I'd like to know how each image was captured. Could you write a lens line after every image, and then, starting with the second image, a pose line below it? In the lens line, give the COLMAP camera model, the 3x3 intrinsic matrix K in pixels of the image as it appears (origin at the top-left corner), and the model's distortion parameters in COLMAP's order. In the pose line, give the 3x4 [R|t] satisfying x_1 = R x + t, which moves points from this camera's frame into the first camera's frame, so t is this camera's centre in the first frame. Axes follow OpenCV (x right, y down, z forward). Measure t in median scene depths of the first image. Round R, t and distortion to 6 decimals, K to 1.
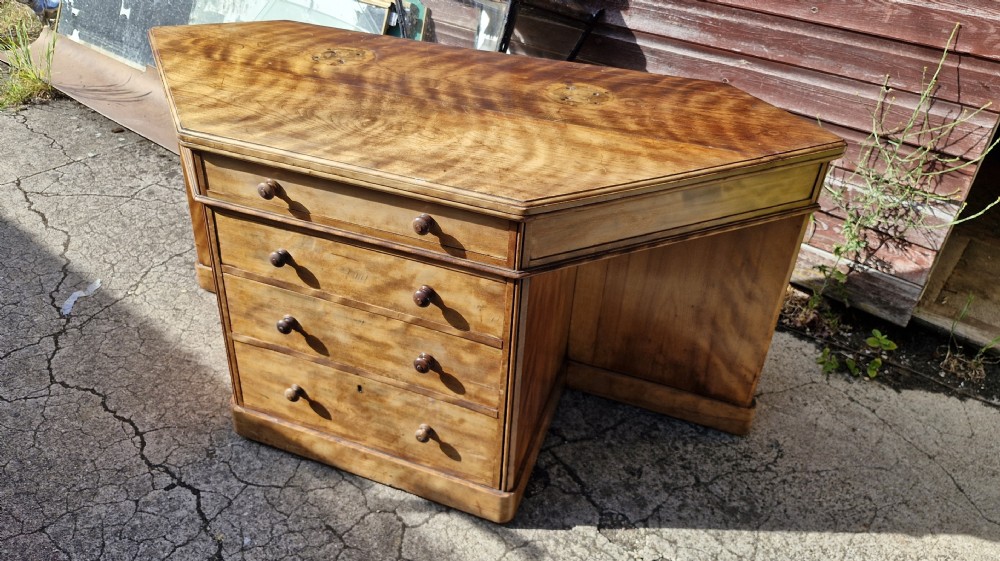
lens RADIAL K [[745.8, 0, 473.8], [0, 745.8, 238.1], [0, 0, 1]] dist [0.039905, -0.043735]
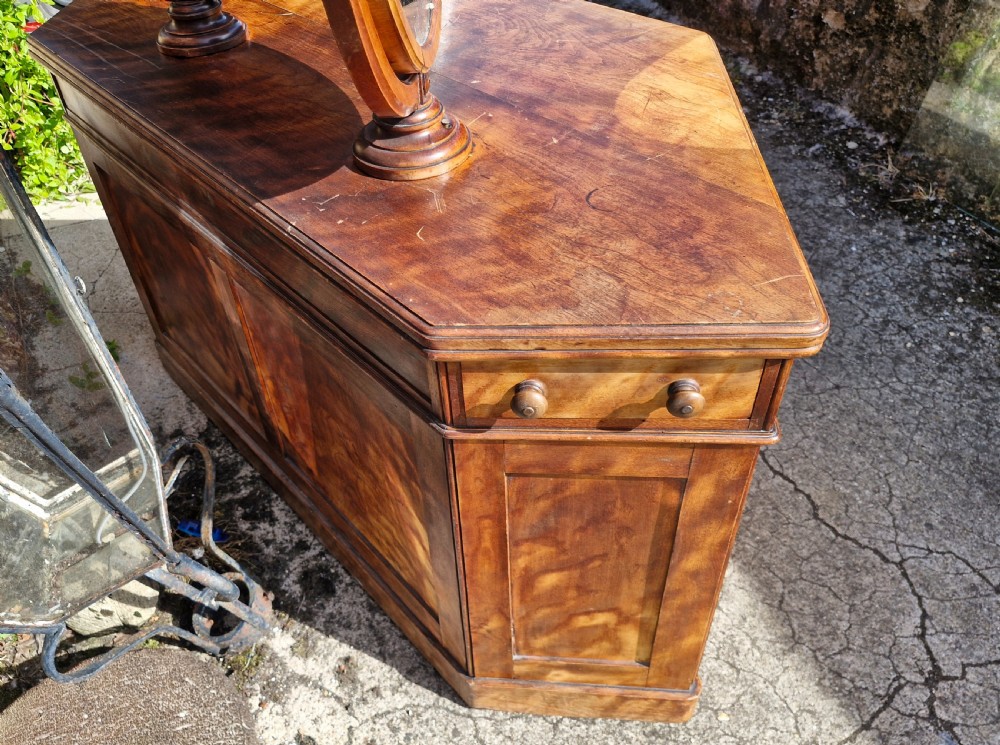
lens RADIAL K [[780.2, 0, 443.8], [0, 780.2, 401.7], [0, 0, 1]] dist [0.030900, -0.033860]
pose [[-0.865249, -0.322478, 0.383865, -0.477573], [0.299769, 0.280941, 0.911708, -0.709688], [-0.401849, 0.903925, -0.146415, 1.276972]]
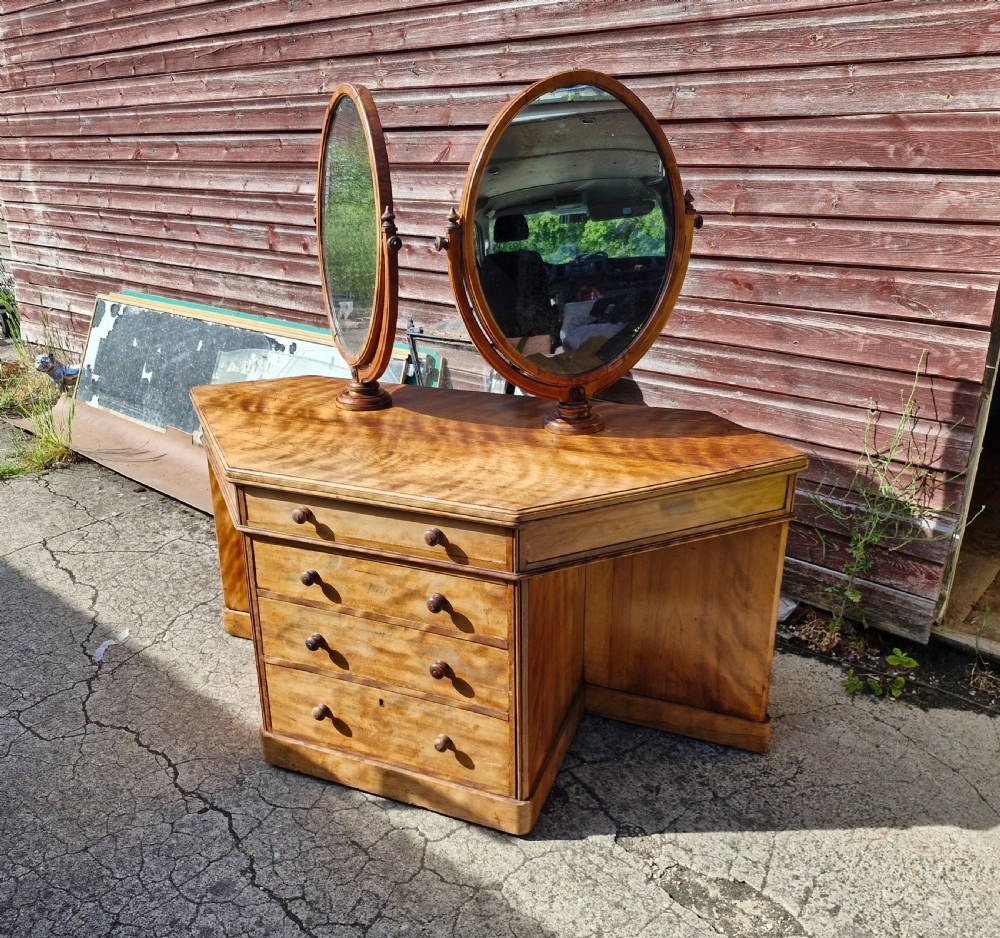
lens RADIAL K [[886.8, 0, 475.2], [0, 886.8, 450.8], [0, 0, 1]] dist [0.036320, -0.030194]
pose [[0.998215, -0.042027, -0.042438, 0.046012], [0.033245, 0.981262, -0.189787, 0.085572], [0.049619, 0.188038, 0.980908, -0.284620]]
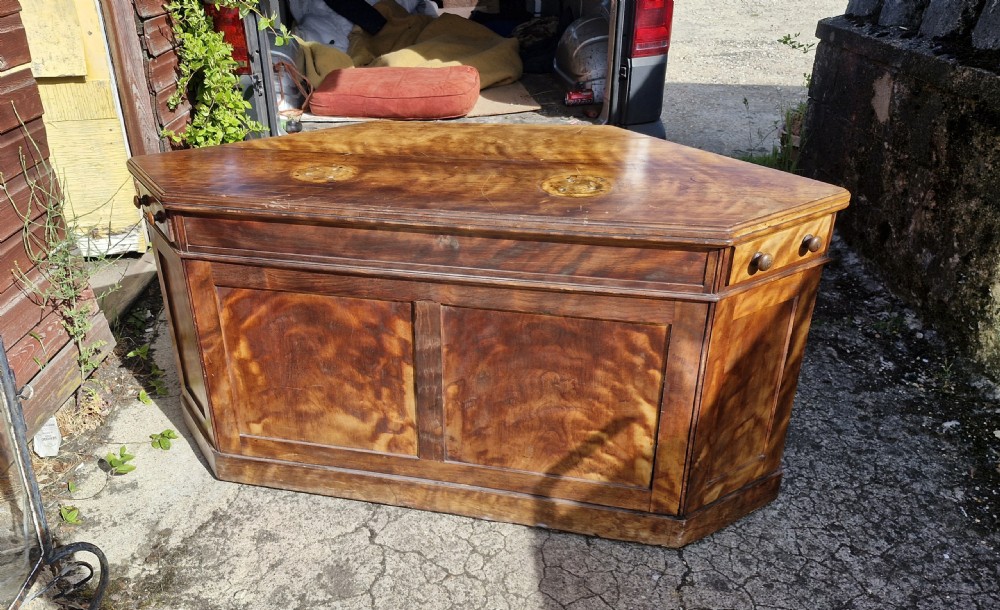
lens RADIAL K [[794.4, 0, 436.5], [0, 794.4, 319.7], [0, 0, 1]] dist [0.023253, -0.018270]
pose [[-0.615328, -0.372286, 0.694820, -0.686439], [0.414940, 0.596470, 0.687058, -0.650087], [-0.670221, 0.711075, -0.212548, 1.074523]]
